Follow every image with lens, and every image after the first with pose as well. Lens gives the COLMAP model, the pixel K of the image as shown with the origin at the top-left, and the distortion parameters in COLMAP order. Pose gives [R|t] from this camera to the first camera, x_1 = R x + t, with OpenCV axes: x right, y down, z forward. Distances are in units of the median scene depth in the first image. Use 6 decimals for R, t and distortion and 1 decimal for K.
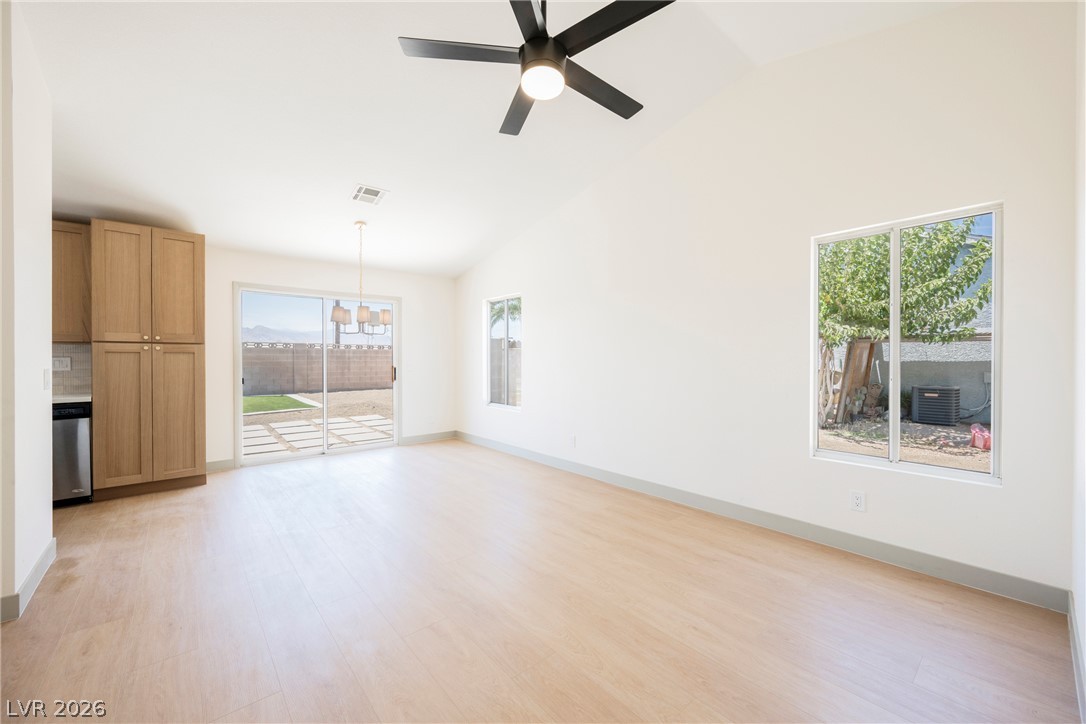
lens RADIAL K [[424.8, 0, 546.1], [0, 424.8, 361.1], [0, 0, 1]] dist [-0.003481, -0.000331]
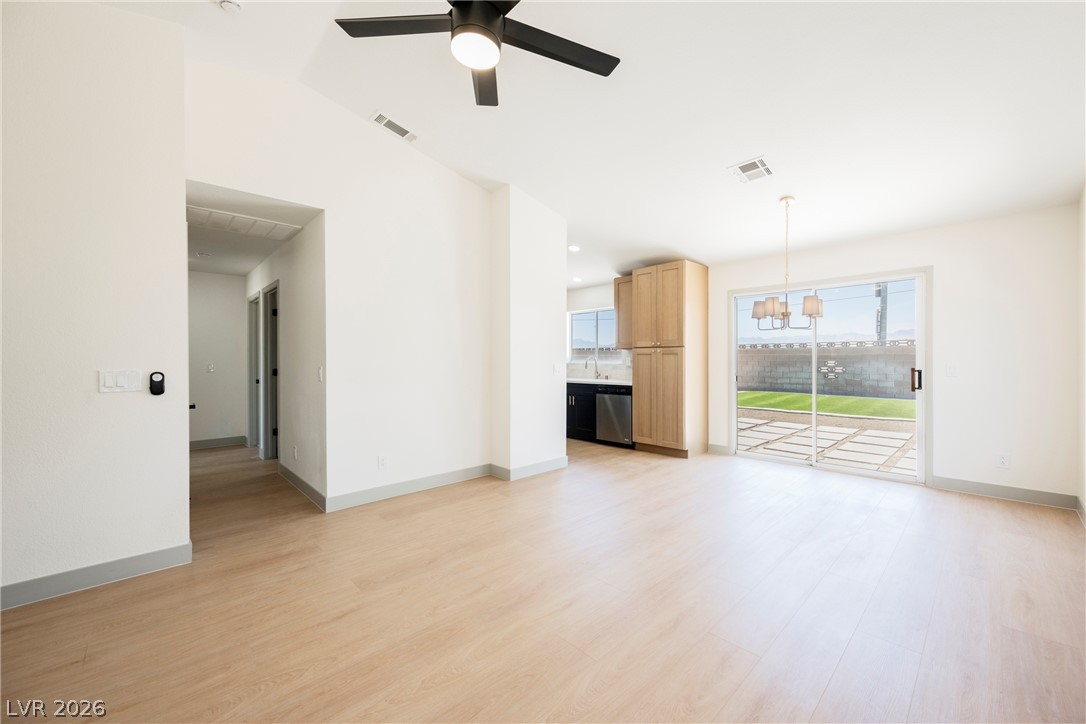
lens RADIAL K [[424.8, 0, 546.1], [0, 424.8, 361.1], [0, 0, 1]] dist [-0.003481, -0.000331]
pose [[0.045307, 0.005246, -0.998959, 0.450358], [-0.002332, 0.999984, 0.005146, -0.003375], [0.998970, 0.002096, 0.045318, 0.553045]]
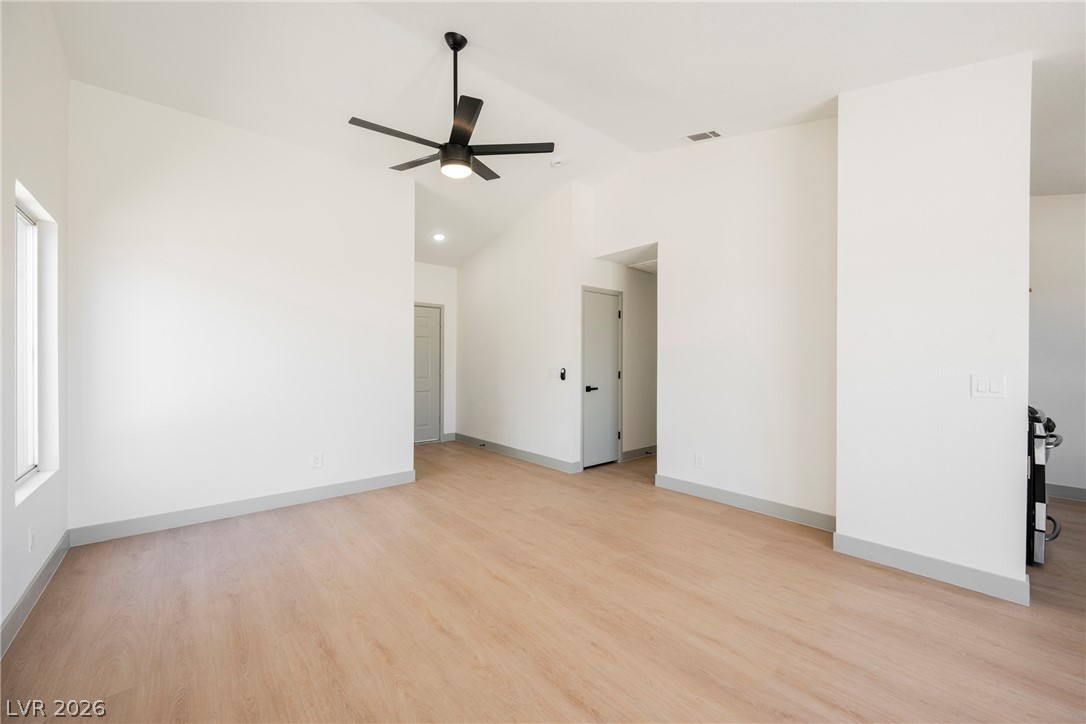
lens RADIAL K [[424.8, 0, 546.1], [0, 424.8, 361.1], [0, 0, 1]] dist [-0.003481, -0.000331]
pose [[-0.999934, -0.004999, 0.010323, -0.161748], [-0.004983, 0.999986, 0.001533, -0.004635], [-0.010331, 0.001482, -0.999946, 1.218558]]
